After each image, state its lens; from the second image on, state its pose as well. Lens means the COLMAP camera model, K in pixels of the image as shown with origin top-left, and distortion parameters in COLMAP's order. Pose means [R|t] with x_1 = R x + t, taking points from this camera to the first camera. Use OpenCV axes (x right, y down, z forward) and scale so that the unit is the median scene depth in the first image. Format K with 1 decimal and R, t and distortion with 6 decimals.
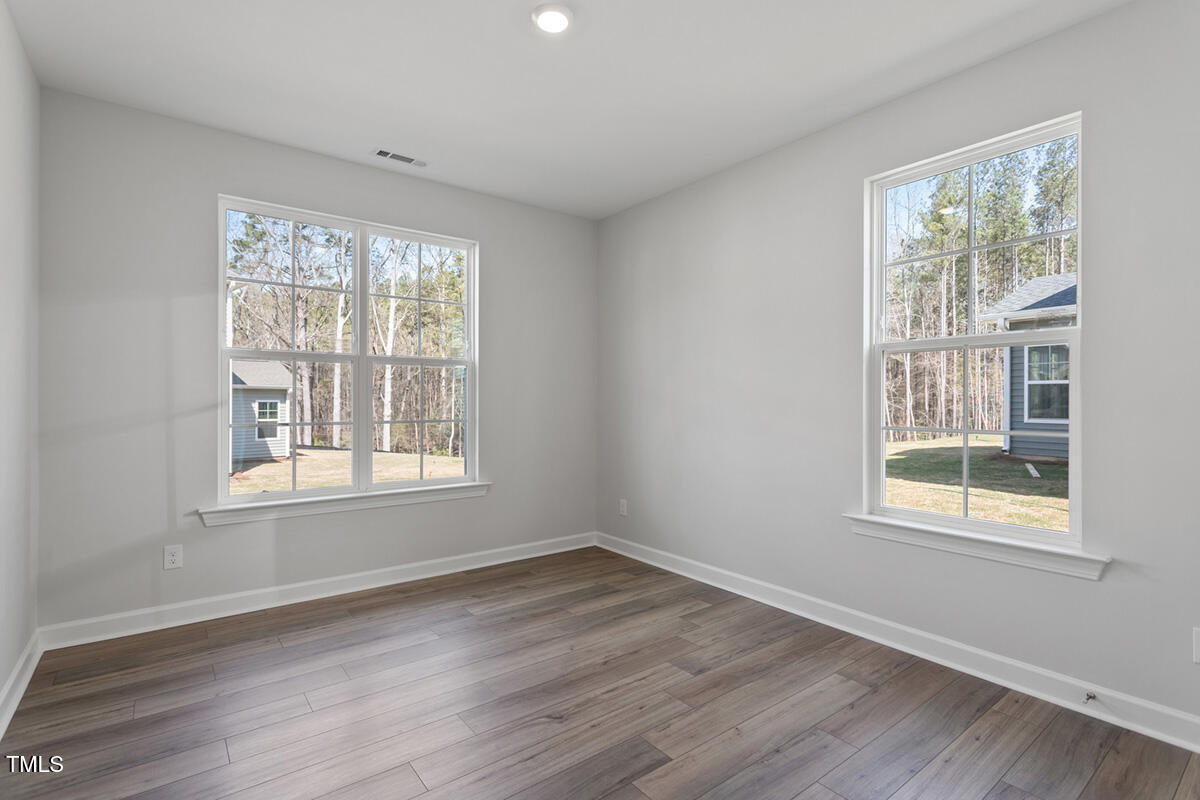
lens RADIAL K [[572.8, 0, 596.0], [0, 572.8, 405.9], [0, 0, 1]] dist [0.002651, 0.000784]
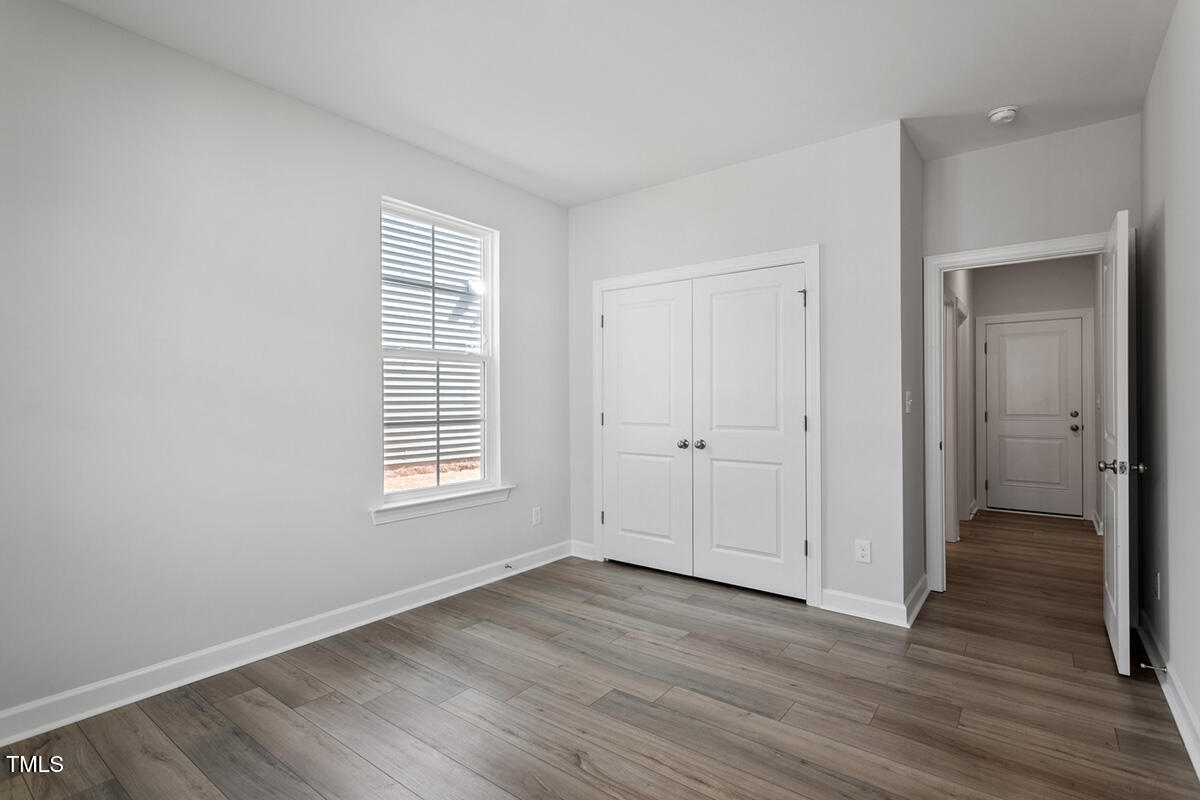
lens RADIAL K [[572.8, 0, 596.0], [0, 572.8, 405.9], [0, 0, 1]] dist [0.002651, 0.000784]
pose [[-0.268848, -0.012608, 0.963100, -0.773724], [0.010572, 0.999815, 0.016040, -0.018341], [-0.963125, 0.014494, -0.268665, 0.998132]]
